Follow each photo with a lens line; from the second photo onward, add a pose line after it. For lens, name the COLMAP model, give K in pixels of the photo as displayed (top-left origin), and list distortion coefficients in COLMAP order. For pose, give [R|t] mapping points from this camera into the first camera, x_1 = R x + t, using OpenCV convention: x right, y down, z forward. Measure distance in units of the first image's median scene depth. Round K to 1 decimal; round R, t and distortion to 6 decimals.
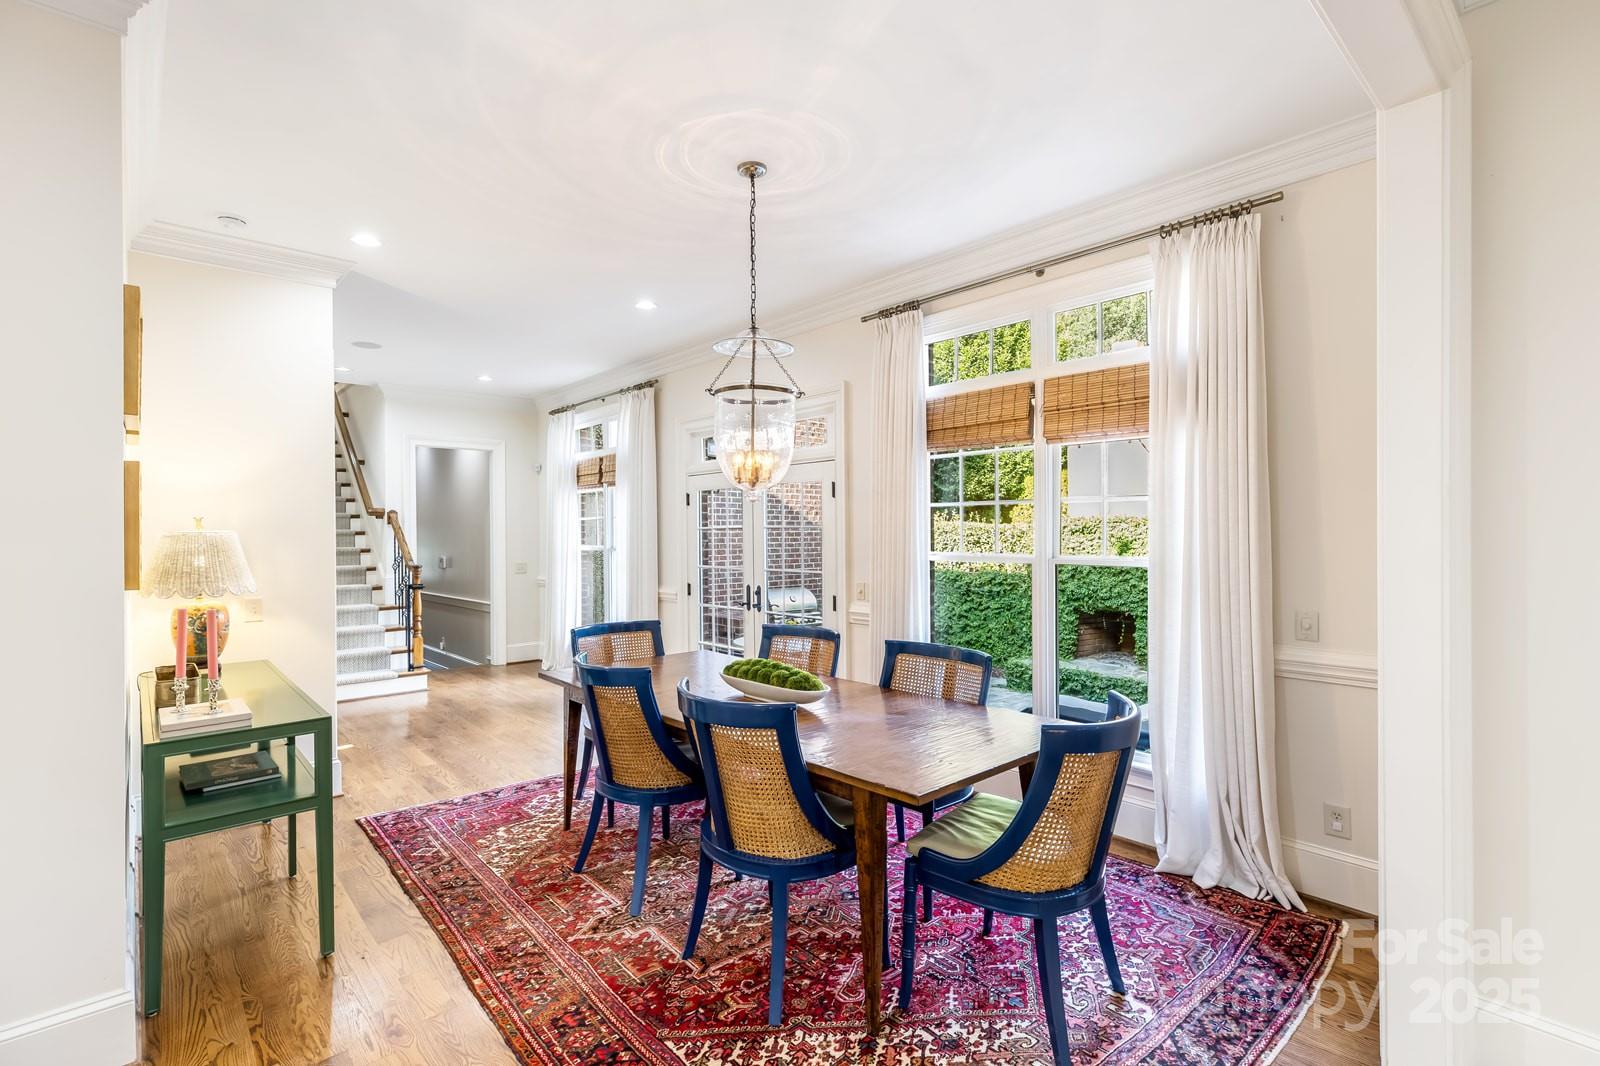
lens RADIAL K [[737.3, 0, 803.7], [0, 737.3, 531.3], [0, 0, 1]] dist [0.016437, 0.000060]
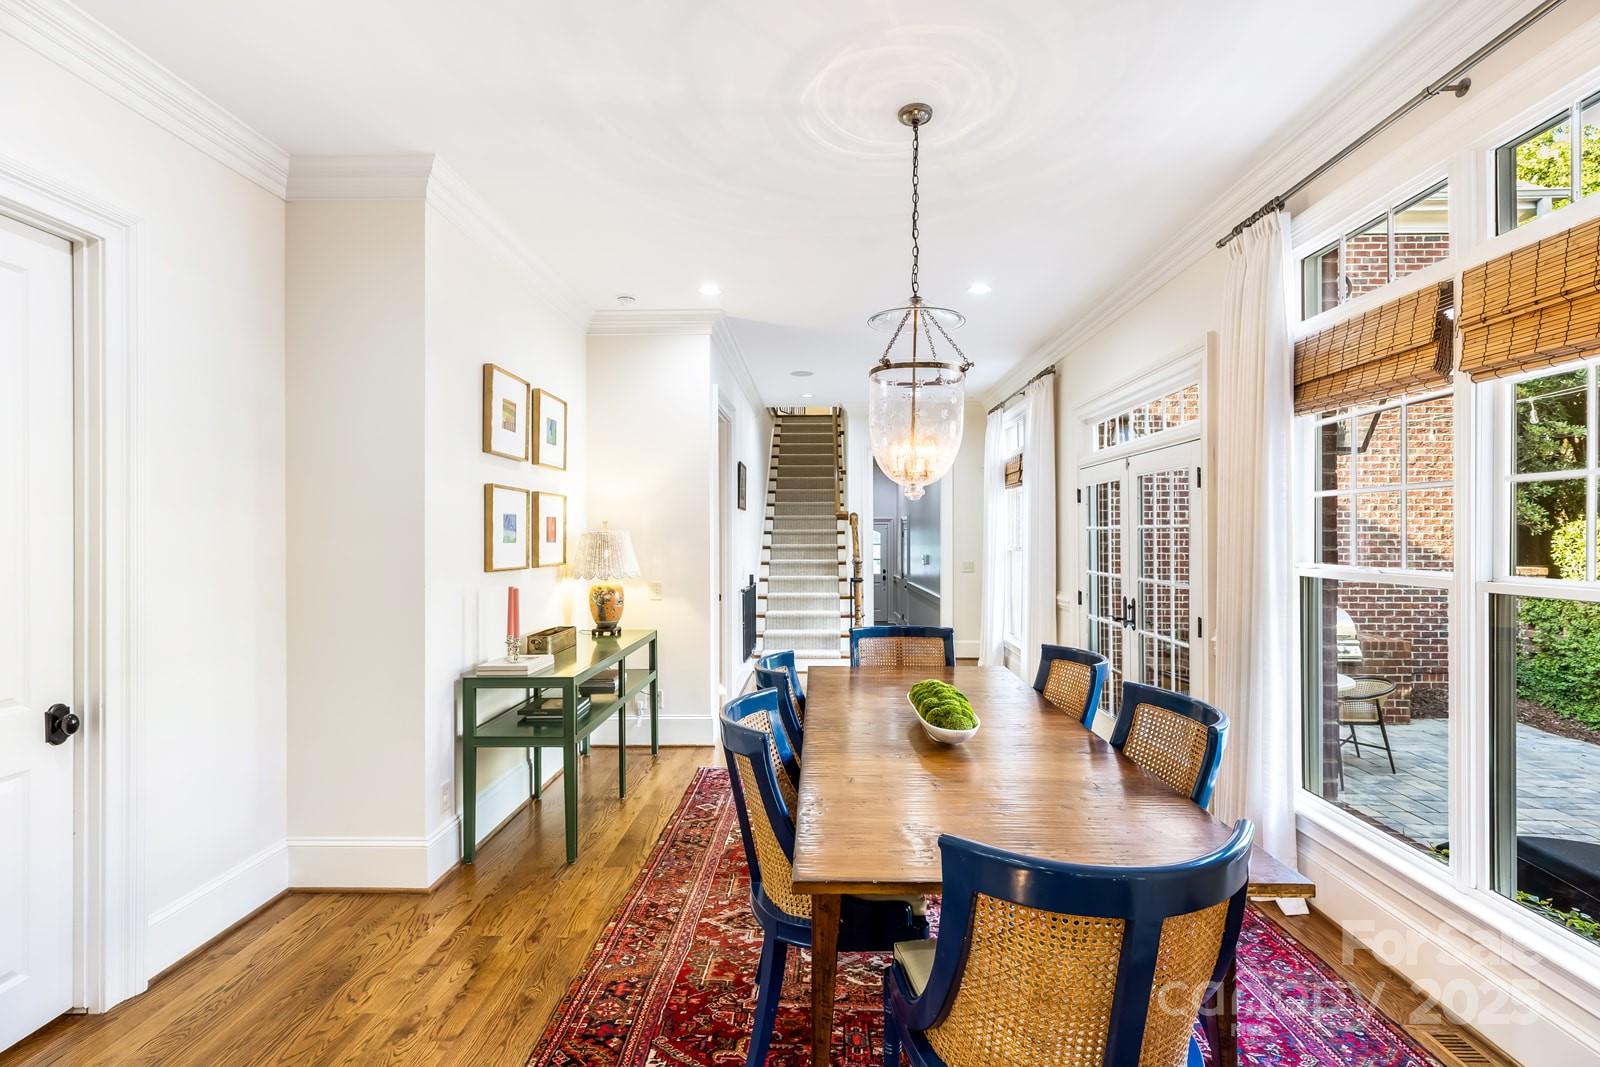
lens RADIAL K [[737.3, 0, 805.7], [0, 737.3, 533.0], [0, 0, 1]] dist [0.016437, 0.000060]
pose [[0.738928, 0.004307, -0.673771, 0.338236], [-0.002400, 0.999990, 0.003761, -0.002154], [0.673780, -0.001162, 0.738931, 0.219727]]
